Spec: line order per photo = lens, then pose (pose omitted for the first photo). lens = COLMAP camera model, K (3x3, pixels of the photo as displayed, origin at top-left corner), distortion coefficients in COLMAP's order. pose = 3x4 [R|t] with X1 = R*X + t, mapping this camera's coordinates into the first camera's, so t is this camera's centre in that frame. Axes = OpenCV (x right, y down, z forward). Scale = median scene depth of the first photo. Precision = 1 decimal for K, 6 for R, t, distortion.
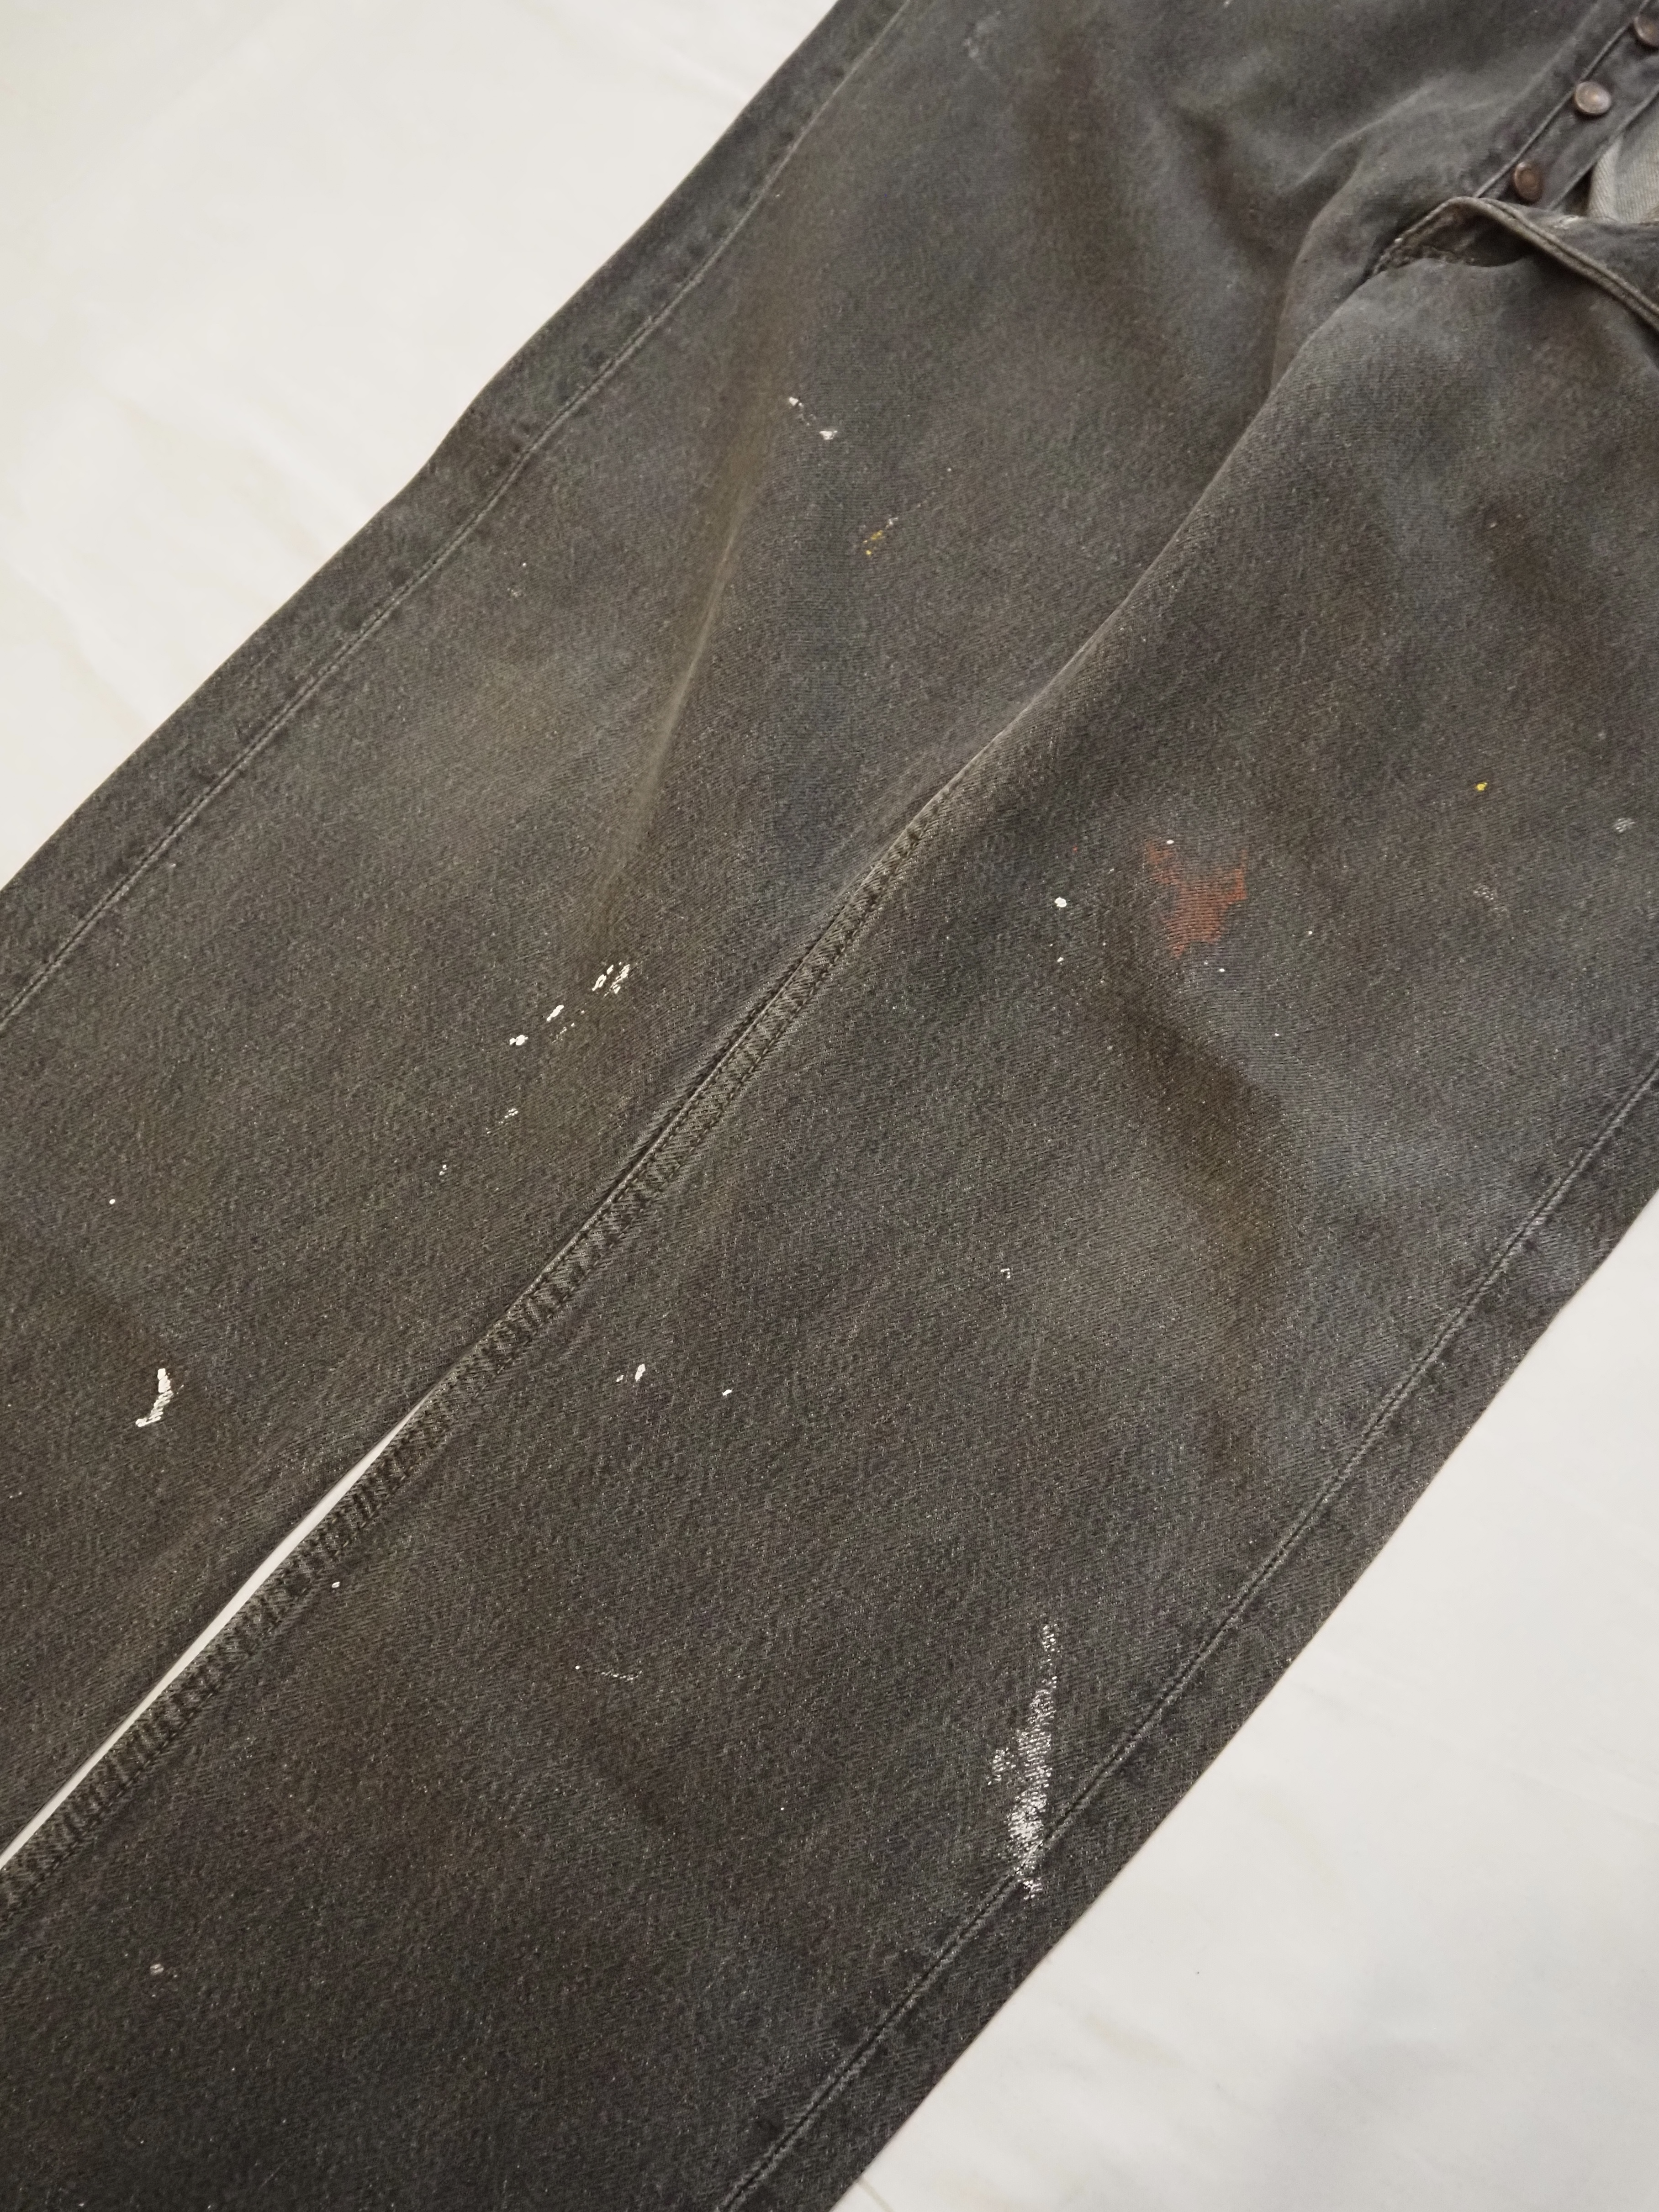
lens RADIAL K [[2576.7, 0, 871.7], [0, 2576.7, 1105.2], [0, 0, 1]] dist [-0.029000, 0.018517]
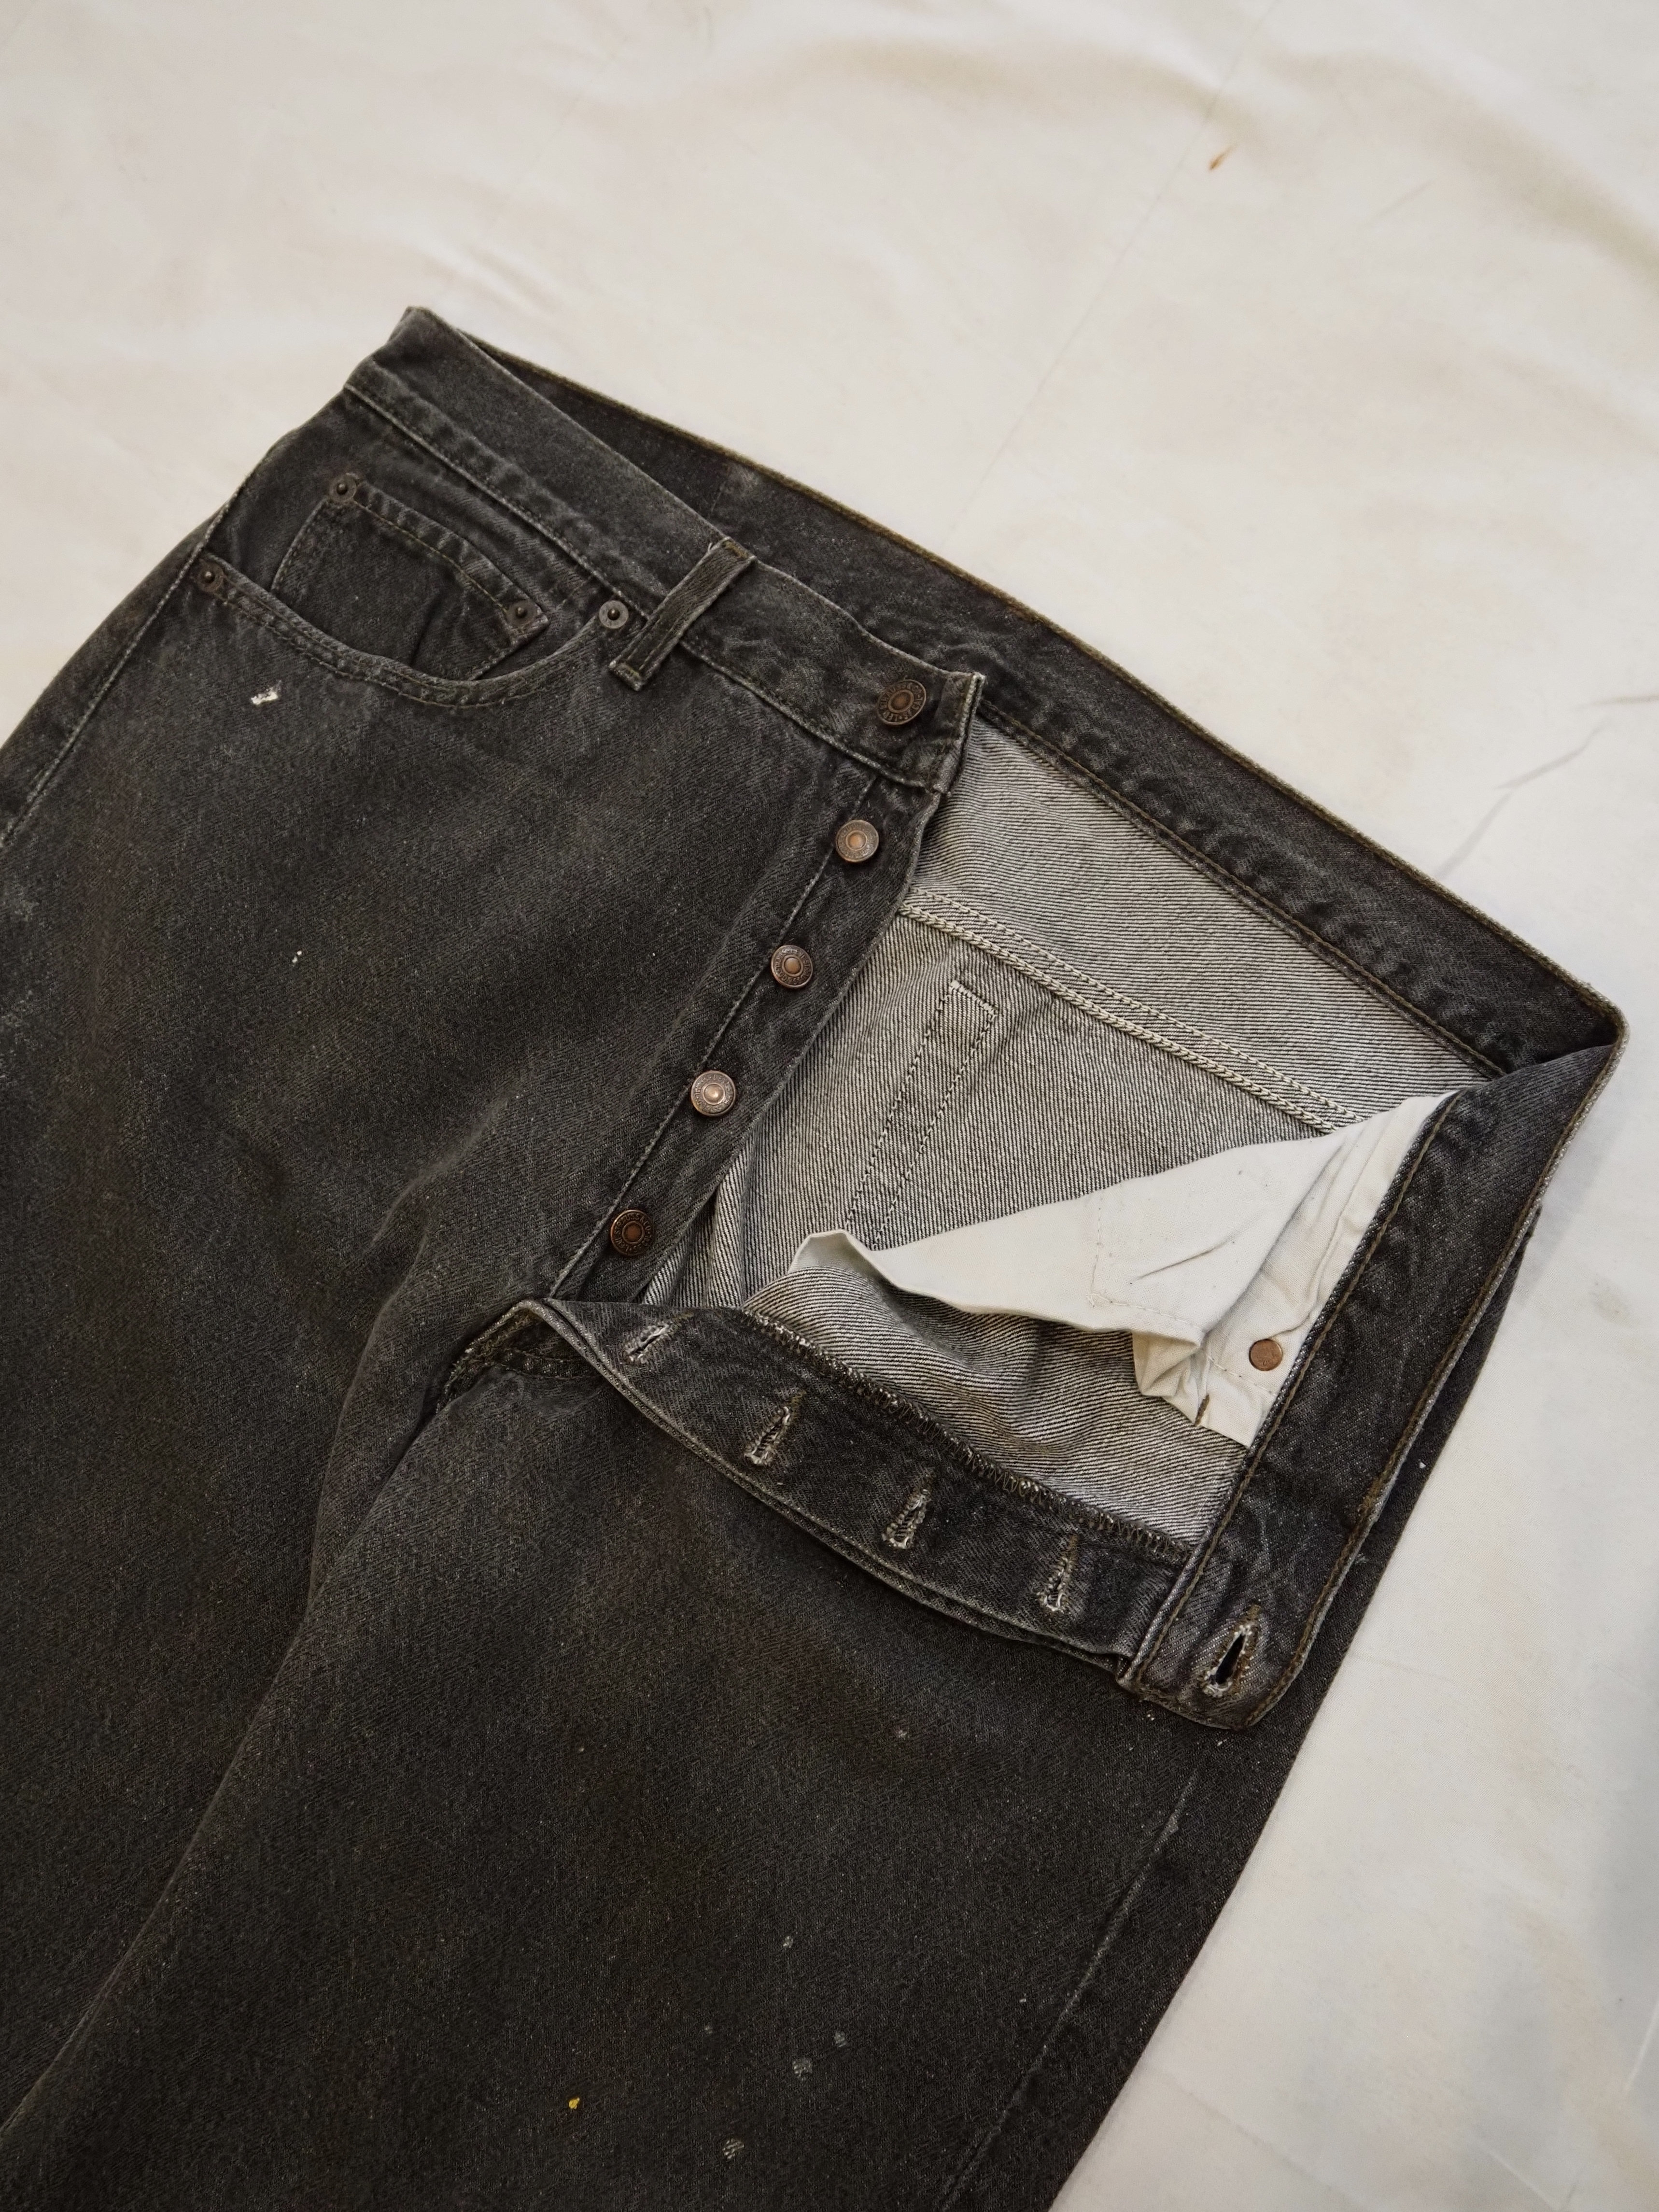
lens RADIAL K [[2576.5, 0, 871.7], [0, 2576.5, 1105.2], [0, 0, 1]] dist [-0.029000, 0.018517]
pose [[0.993702, -0.110201, -0.020322, 0.371365], [0.112028, 0.981228, 0.156978, -0.547525], [0.002641, -0.158266, 0.987393, 0.194496]]
